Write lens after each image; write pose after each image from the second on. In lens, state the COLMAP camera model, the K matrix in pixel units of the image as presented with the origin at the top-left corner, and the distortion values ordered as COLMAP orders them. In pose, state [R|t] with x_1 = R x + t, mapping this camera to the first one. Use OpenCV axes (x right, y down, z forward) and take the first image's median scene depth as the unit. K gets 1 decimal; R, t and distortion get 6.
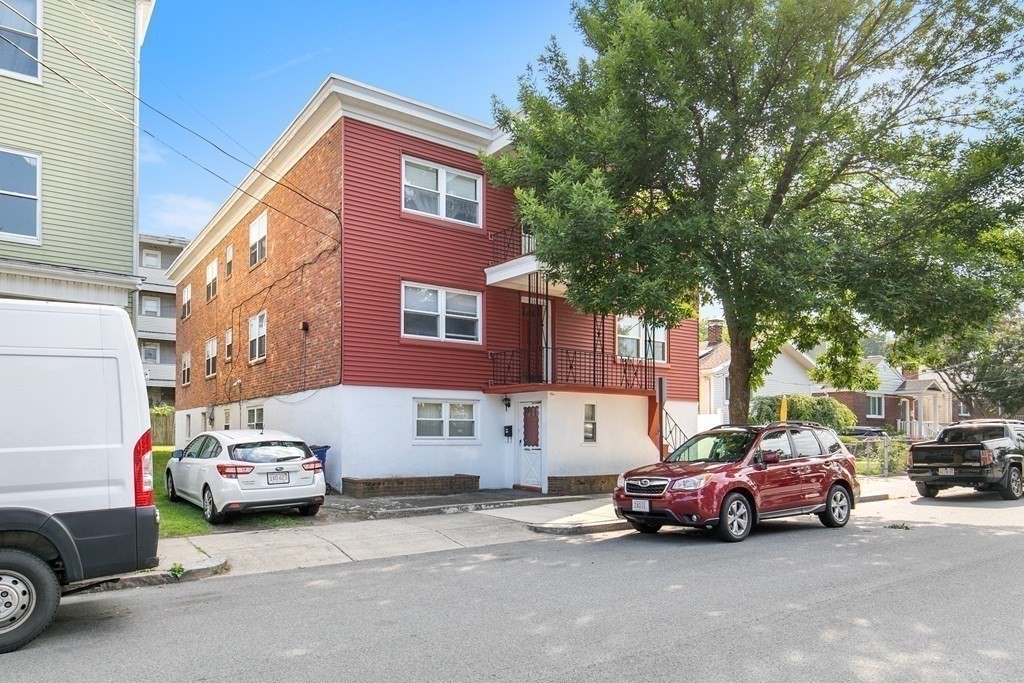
lens RADIAL K [[678.7, 0, 512.0], [0, 678.7, 341.5], [0, 0, 1]] dist [-0.001002, -0.000108]
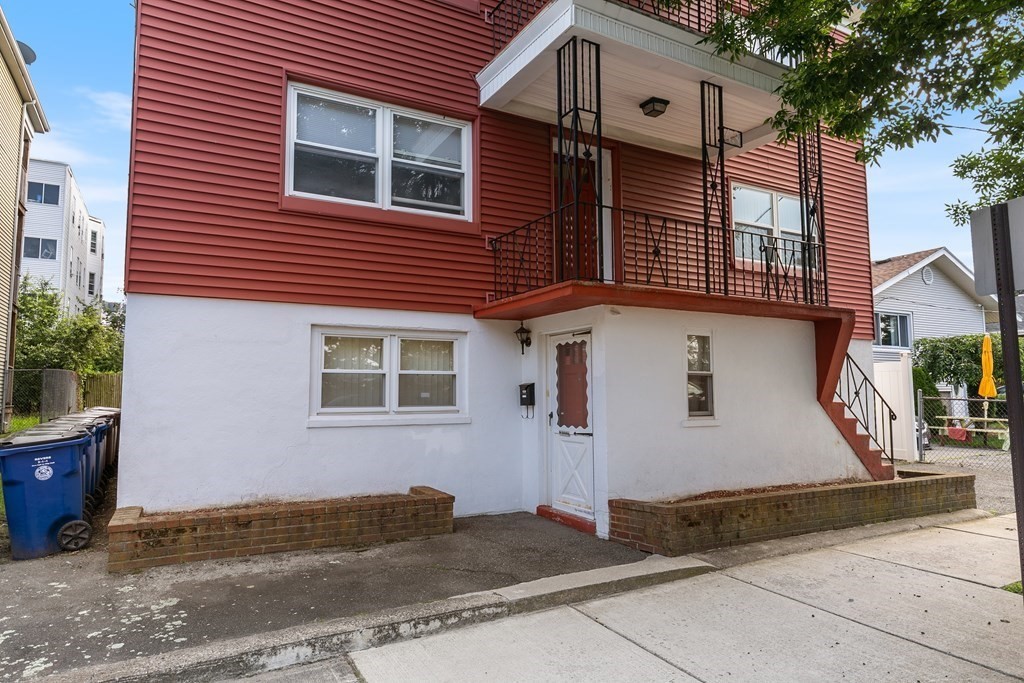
lens RADIAL K [[626.9, 0, 509.2], [0, 626.9, 309.4], [0, 0, 1]] dist [-0.000212, 0.000225]
pose [[0.992712, -0.022449, -0.118402, 0.037490], [0.022870, 0.999736, 0.002196, 0.070655], [0.118321, -0.004888, 0.992963, 0.560262]]
